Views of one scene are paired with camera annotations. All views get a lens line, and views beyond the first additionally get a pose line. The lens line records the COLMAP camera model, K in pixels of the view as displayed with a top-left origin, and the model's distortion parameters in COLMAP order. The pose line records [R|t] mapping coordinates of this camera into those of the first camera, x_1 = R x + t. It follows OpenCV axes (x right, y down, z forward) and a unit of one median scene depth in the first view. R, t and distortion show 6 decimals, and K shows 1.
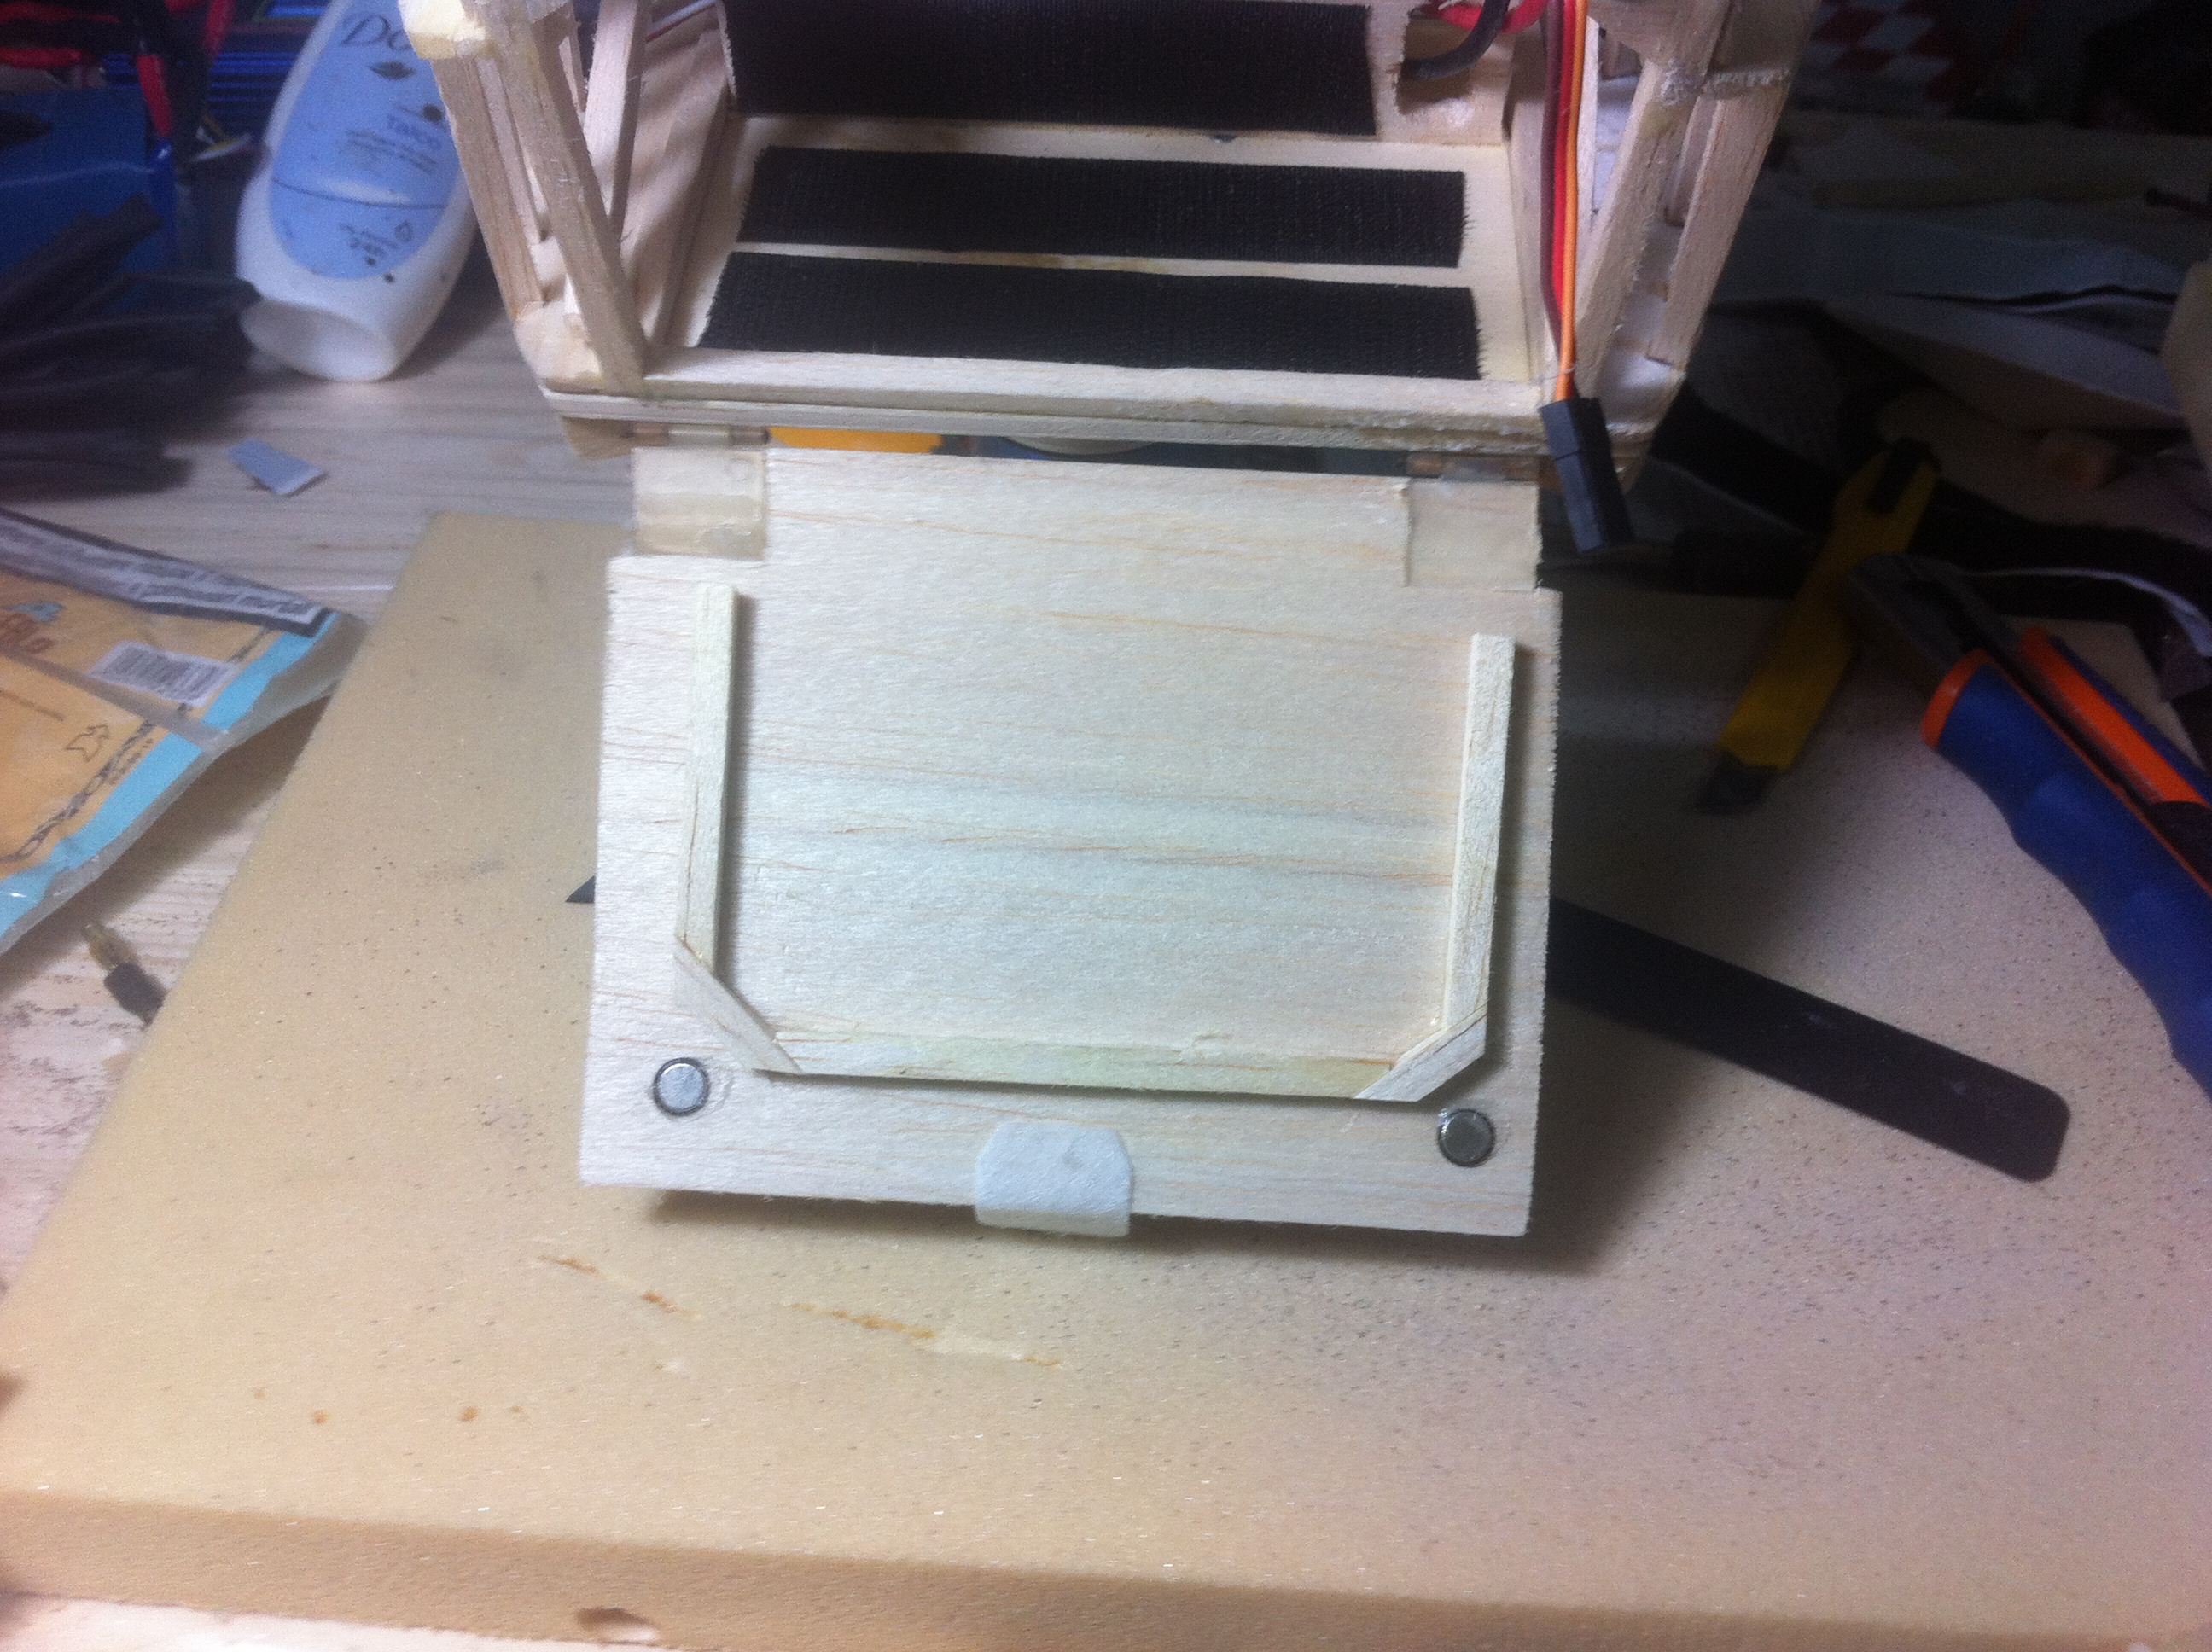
lens RADIAL K [[2150.5, 0, 1102.8], [0, 2150.5, 744.4], [0, 0, 1]] dist [0.080974, -0.290582]
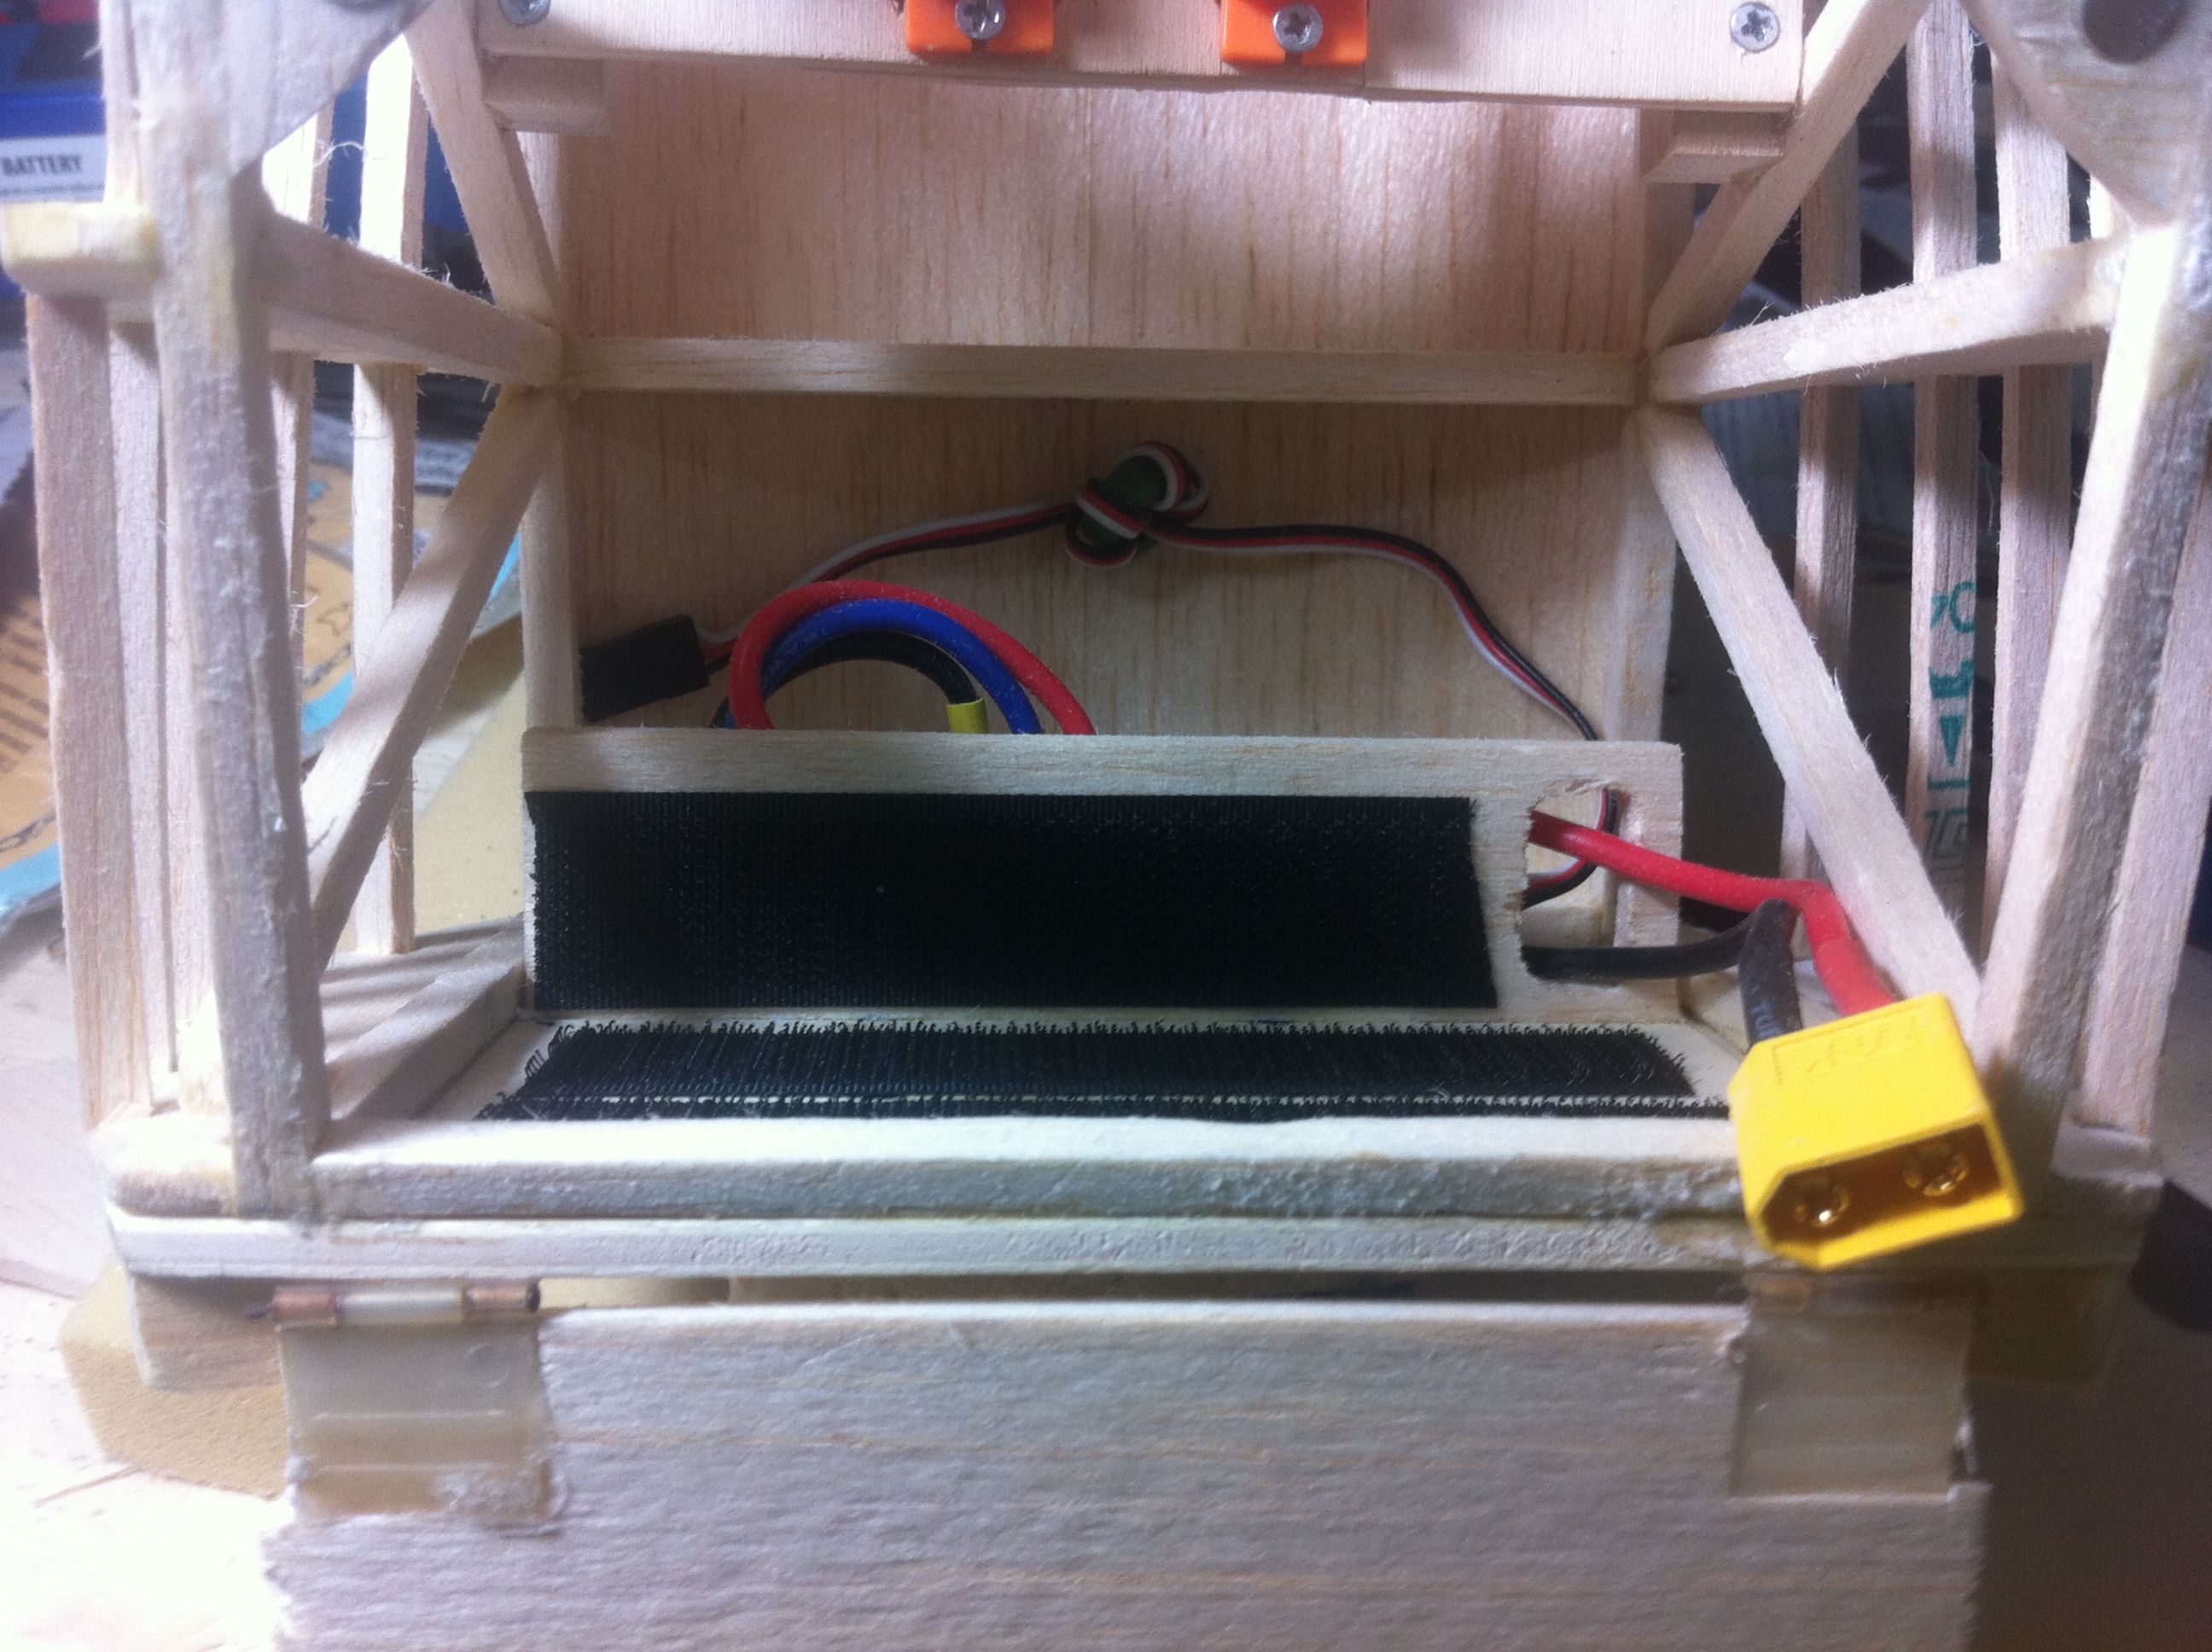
lens RADIAL K [[2150.5, 0, 1102.8], [0, 2150.5, 744.4], [0, 0, 1]] dist [0.080974, -0.290582]
pose [[0.994460, 0.001532, 0.105104, -0.076413], [0.073146, 0.708008, -0.702406, 0.137735], [-0.075490, 0.706203, 0.703973, 0.539515]]
